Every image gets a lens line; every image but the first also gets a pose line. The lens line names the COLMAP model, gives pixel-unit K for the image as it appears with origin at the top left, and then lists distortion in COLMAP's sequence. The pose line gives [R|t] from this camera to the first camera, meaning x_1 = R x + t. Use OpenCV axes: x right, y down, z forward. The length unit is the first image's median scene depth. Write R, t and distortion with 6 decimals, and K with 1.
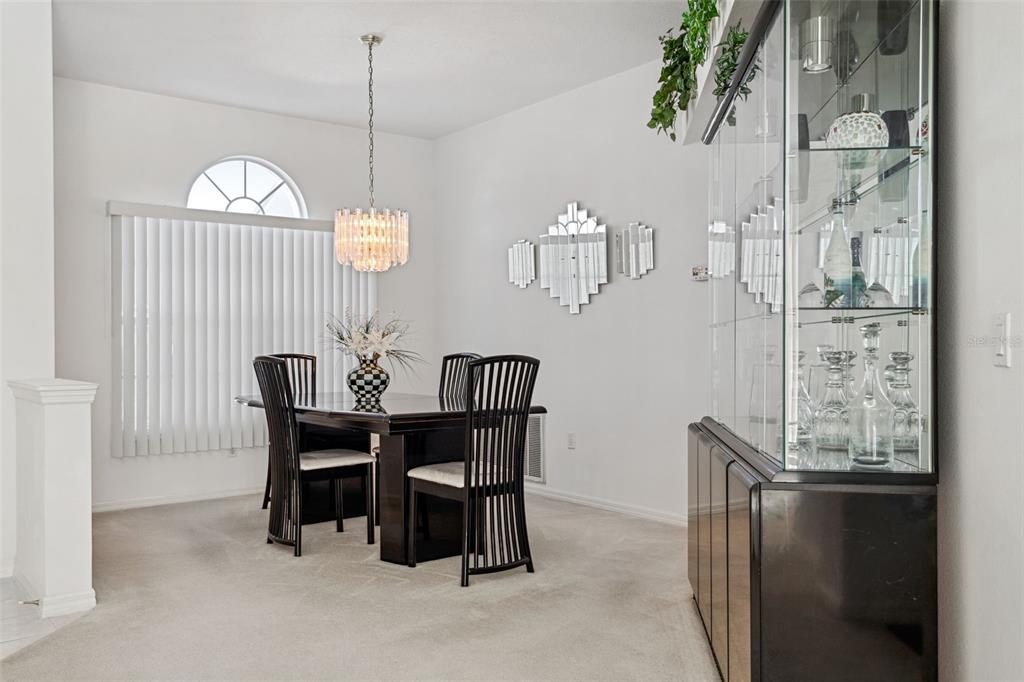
lens RADIAL K [[589.9, 0, 495.1], [0, 589.9, 336.3], [0, 0, 1]] dist [0.004108, 0.000401]
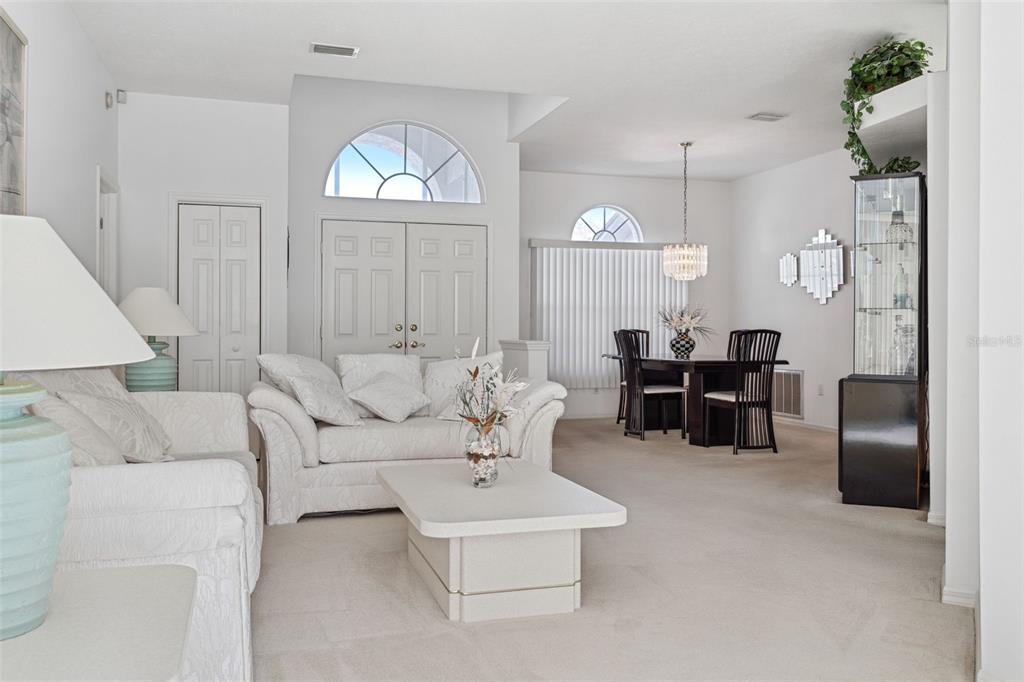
lens RADIAL K [[678.1, 0, 512.9], [0, 678.1, 324.5], [0, 0, 1]] dist [0.021586, 0.001205]
pose [[0.899431, 0.007594, -0.436996, 0.201413], [-0.003330, 0.999939, 0.010522, -0.002408], [0.437050, -0.008009, 0.899402, -0.979634]]
